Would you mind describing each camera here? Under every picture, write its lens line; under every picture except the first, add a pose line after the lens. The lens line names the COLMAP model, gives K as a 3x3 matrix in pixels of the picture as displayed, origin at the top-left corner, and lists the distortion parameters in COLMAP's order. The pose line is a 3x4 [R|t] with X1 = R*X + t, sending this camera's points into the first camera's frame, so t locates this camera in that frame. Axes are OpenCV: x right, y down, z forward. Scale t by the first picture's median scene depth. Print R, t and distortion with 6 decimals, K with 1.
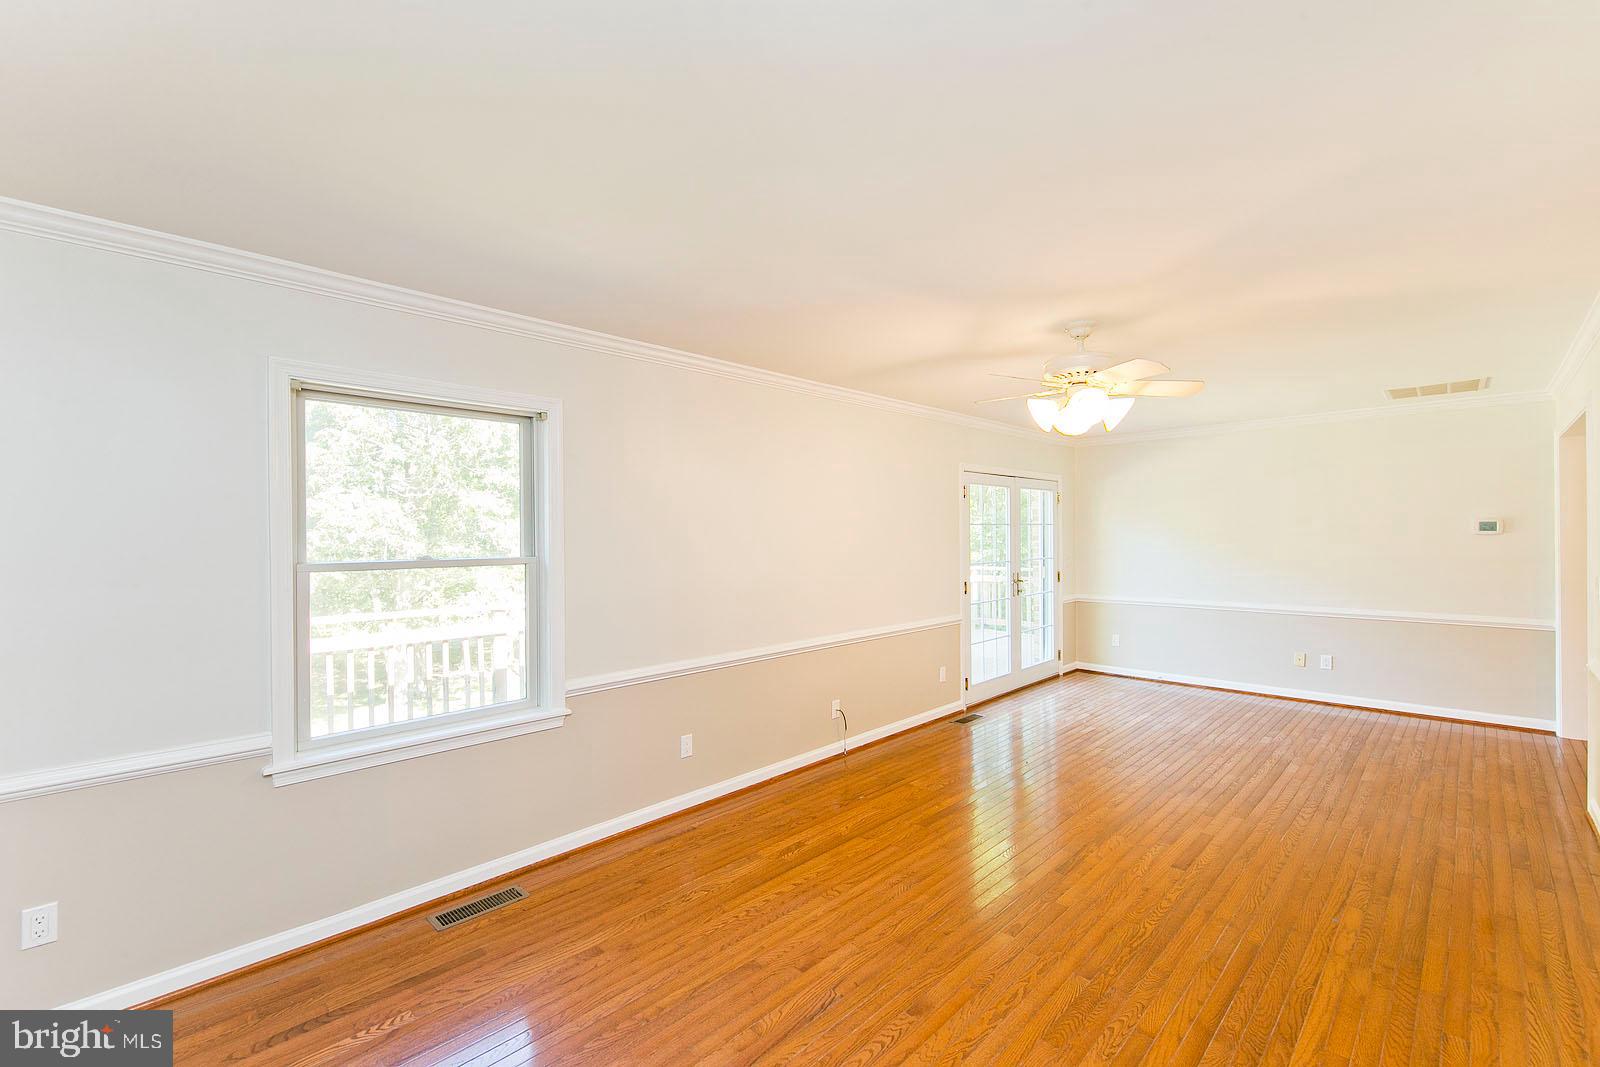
lens RADIAL K [[671.3, 0, 802.9], [0, 671.3, 537.2], [0, 0, 1]] dist [-0.001269, -0.000602]
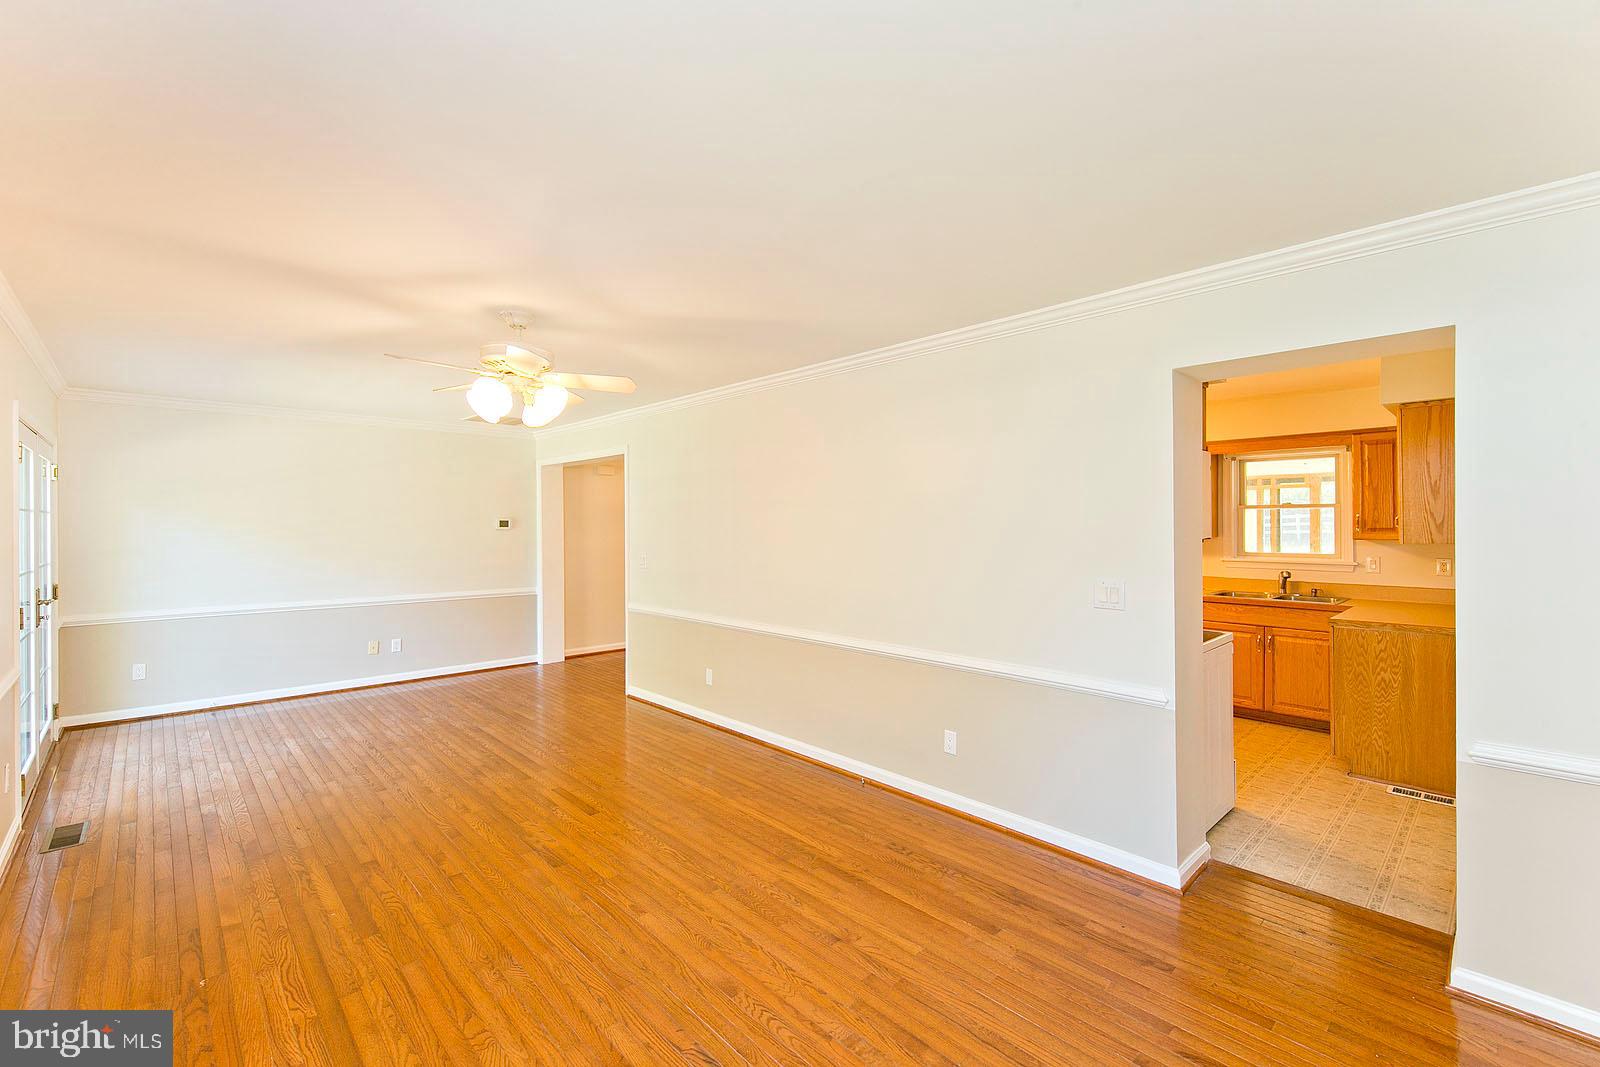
lens RADIAL K [[681.2, 0, 791.1], [0, 681.2, 514.9], [0, 0, 1]] dist [0.002581, -0.000623]
pose [[0.045476, 0.024090, 0.998675, -0.440639], [0.003123, 0.999701, -0.024257, 0.002336], [-0.998961, 0.004222, 0.045387, 0.426865]]
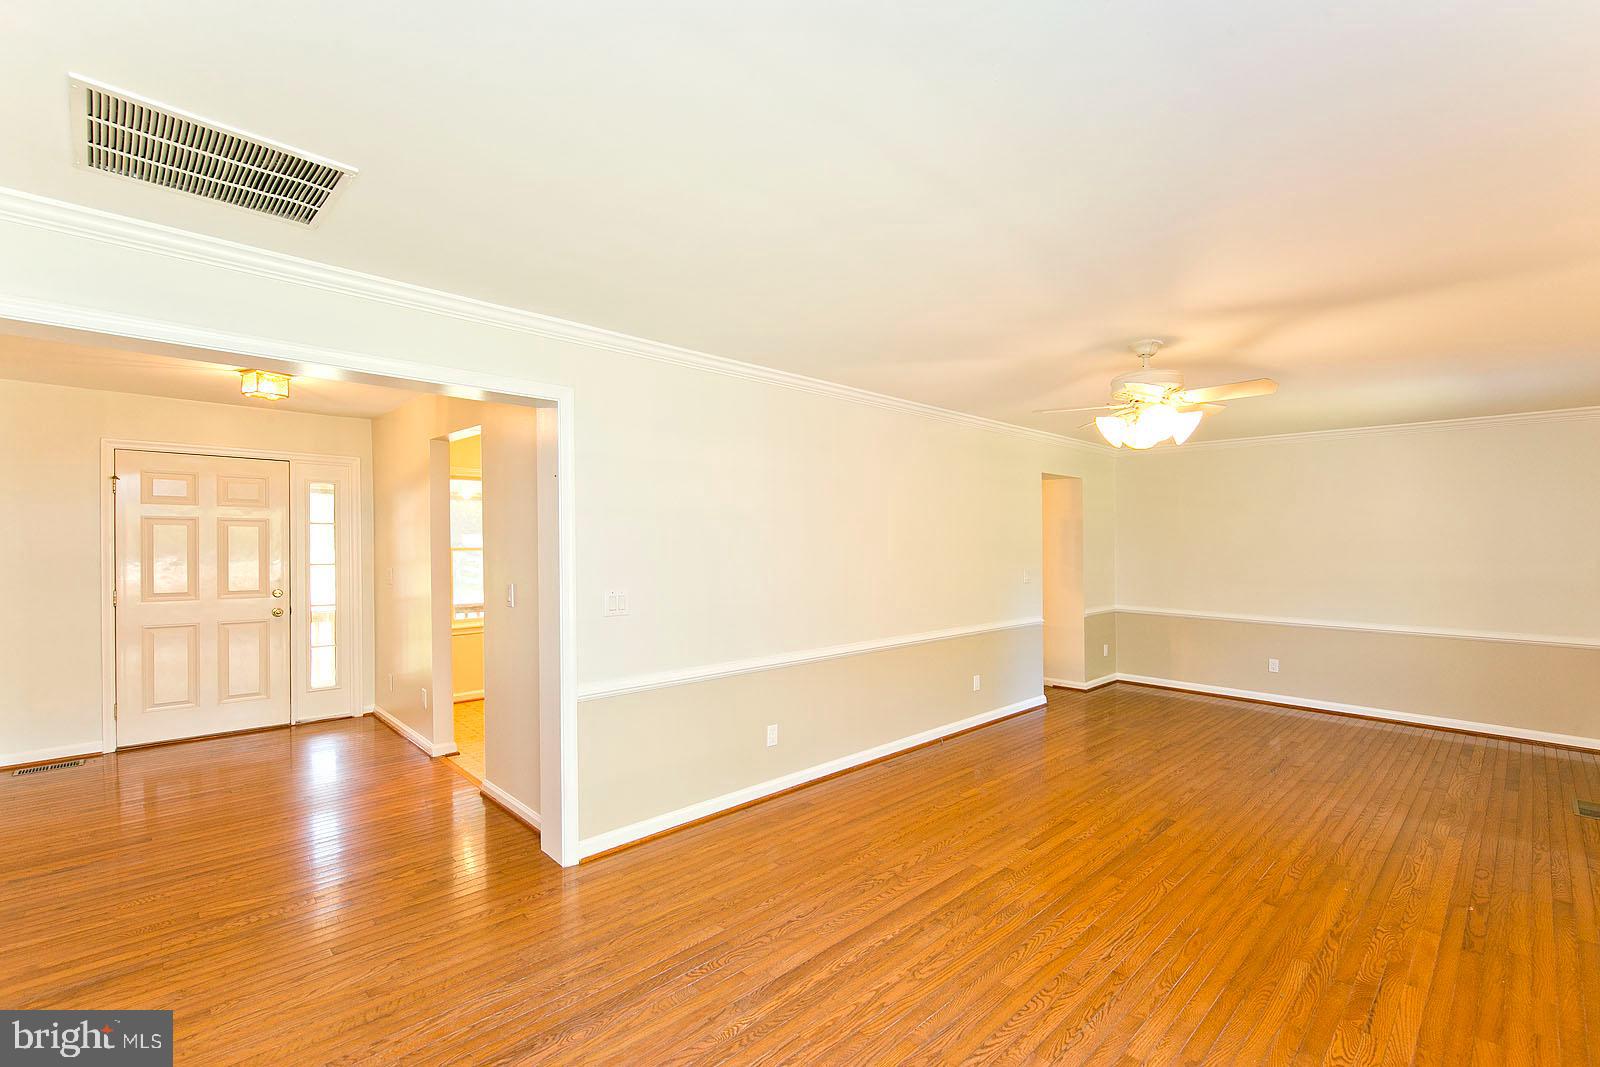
lens RADIAL K [[719.2, 0, 802.1], [0, 719.2, 543.8], [0, 0, 1]] dist [-0.000467, 0.000137]
pose [[-0.999734, 0.006782, 0.022058, 0.715226], [0.007031, 0.999912, 0.011243, -0.014511], [-0.021980, 0.011396, -0.999693, 1.623703]]
